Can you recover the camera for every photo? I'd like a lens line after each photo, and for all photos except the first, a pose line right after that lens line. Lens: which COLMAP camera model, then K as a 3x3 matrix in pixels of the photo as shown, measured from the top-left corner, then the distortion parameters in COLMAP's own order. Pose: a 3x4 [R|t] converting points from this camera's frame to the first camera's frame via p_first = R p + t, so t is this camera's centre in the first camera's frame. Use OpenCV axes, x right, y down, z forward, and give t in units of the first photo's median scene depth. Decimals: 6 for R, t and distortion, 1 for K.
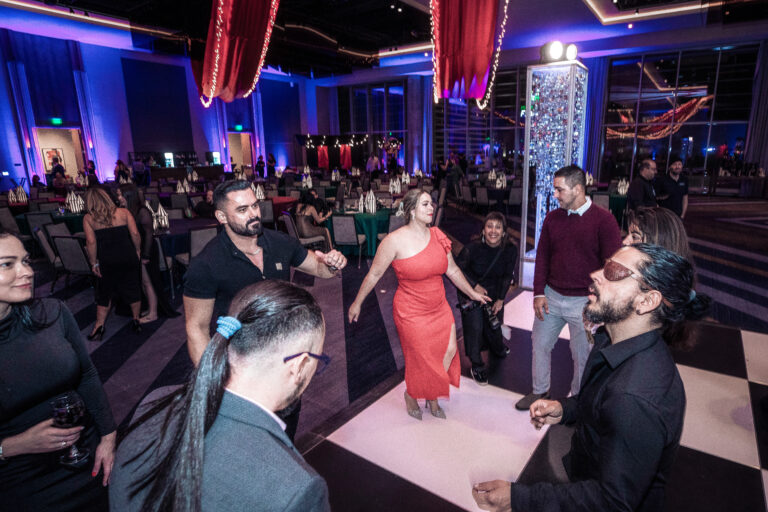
lens RADIAL K [[442.2, 0, 384.0], [0, 442.2, 256.0], [0, 0, 1]] dist [-0.000506, 0.000028]
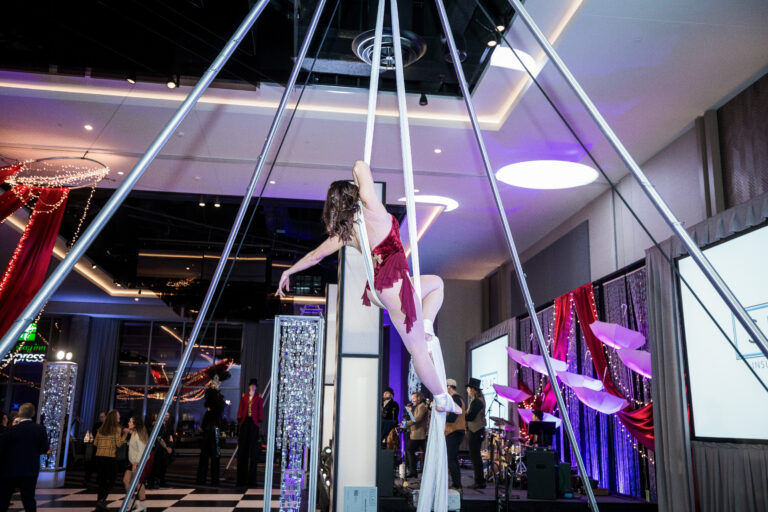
lens RADIAL K [[737.1, 0, 384.0], [0, 737.1, 256.0], [0, 0, 1]] dist [0.005691, 0.004172]
pose [[0.726341, 0.175961, 0.664429, -0.221179], [0.127228, 0.915551, -0.381549, 0.156170], [-0.675457, 0.361669, 0.642615, -0.596514]]
